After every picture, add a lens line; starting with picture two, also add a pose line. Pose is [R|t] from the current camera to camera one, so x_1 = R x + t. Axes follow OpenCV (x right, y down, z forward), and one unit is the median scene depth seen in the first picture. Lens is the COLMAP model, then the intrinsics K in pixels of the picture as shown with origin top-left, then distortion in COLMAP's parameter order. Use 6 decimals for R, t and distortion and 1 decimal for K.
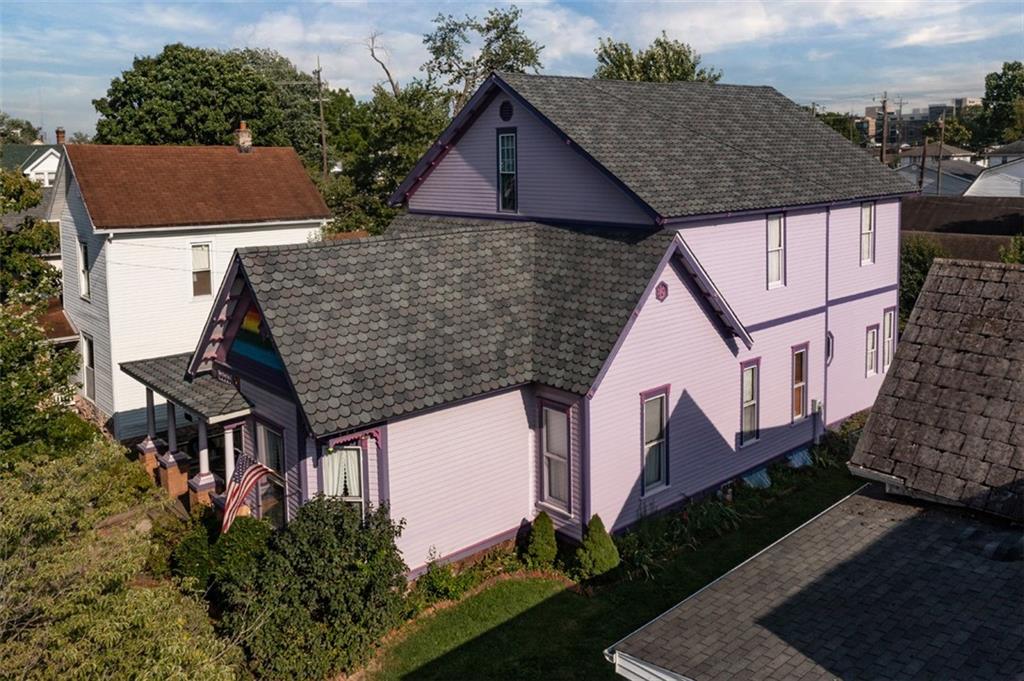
lens RADIAL K [[842.9, 0, 509.2], [0, 842.9, 230.1], [0, 0, 1]] dist [-0.017824, -0.004276]
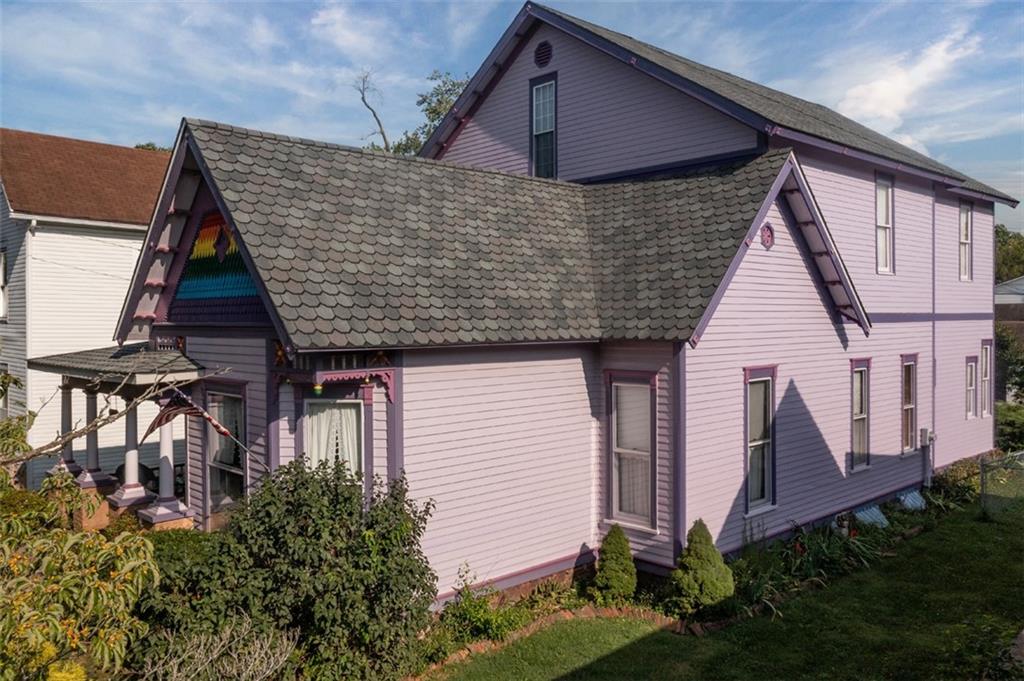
lens RADIAL K [[816.0, 0, 512.0], [0, 816.0, 340.5], [0, 0, 1]] dist [-0.002632, 0.001771]
pose [[0.999127, 0.012002, 0.040006, -0.075416], [-0.009215, 0.997566, -0.069122, 0.226553], [-0.040739, 0.068693, 0.996806, 0.310925]]
